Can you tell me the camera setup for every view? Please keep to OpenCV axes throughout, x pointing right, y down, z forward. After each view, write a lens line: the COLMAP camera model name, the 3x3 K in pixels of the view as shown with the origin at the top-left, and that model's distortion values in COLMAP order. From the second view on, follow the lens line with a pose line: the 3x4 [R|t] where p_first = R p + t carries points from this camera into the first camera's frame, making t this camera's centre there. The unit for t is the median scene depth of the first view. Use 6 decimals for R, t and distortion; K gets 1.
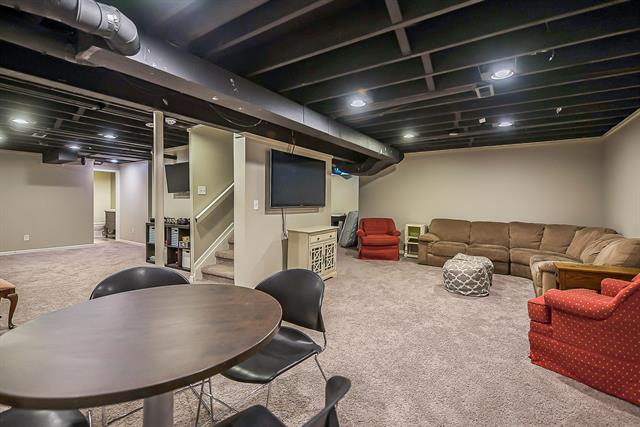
lens RADIAL K [[277.7, 0, 348.4], [0, 277.7, 202.4], [0, 0, 1]] dist [-0.000575, -0.000064]
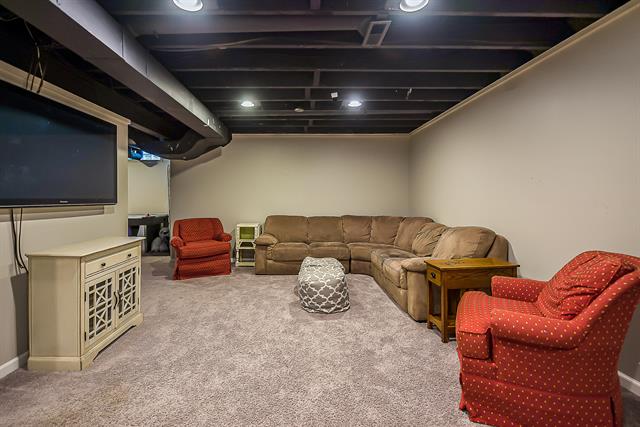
lens RADIAL K [[339.8, 0, 318.1], [0, 339.8, 195.3], [0, 0, 1]] dist [-0.023029, 0.000062]
pose [[0.898267, -0.017149, 0.439115, -0.013427], [0.019106, 0.999817, -0.000036, 0.005232], [-0.439034, 0.008422, 0.898431, 0.165161]]
